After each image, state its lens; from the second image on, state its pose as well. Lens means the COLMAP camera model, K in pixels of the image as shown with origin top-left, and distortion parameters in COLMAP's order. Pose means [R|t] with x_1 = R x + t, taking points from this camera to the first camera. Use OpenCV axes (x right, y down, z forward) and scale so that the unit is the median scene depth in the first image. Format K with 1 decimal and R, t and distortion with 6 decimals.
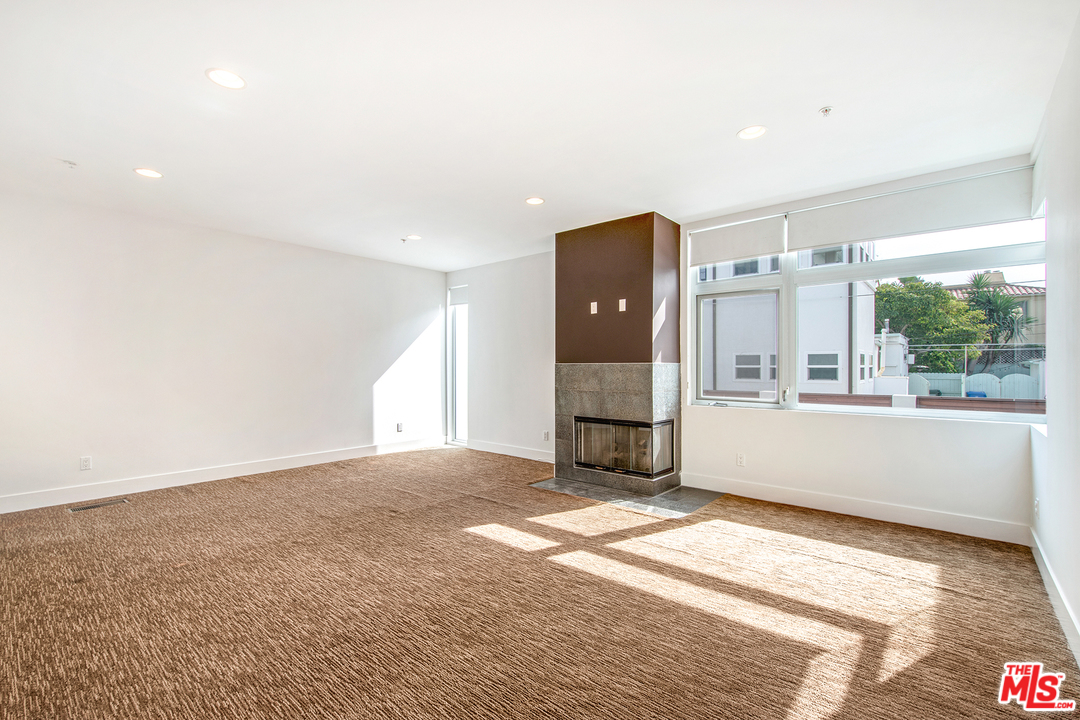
lens RADIAL K [[471.9, 0, 539.8], [0, 471.9, 363.0], [0, 0, 1]] dist [0.003628, 0.000502]
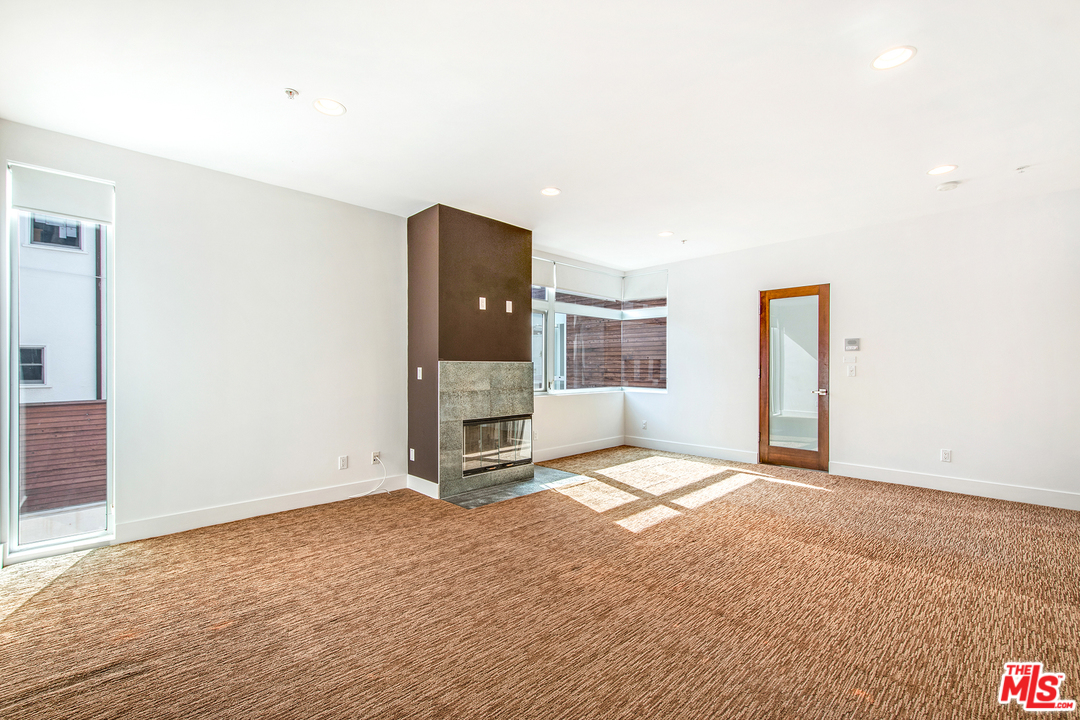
lens RADIAL K [[471.9, 0, 537.0], [0, 471.9, 364.5], [0, 0, 1]] dist [0.003628, 0.000502]
pose [[0.089122, 0.005692, 0.996004, -0.942104], [-0.011392, 0.999924, -0.004695, 0.011083], [-0.995956, -0.010928, 0.089180, 0.917854]]
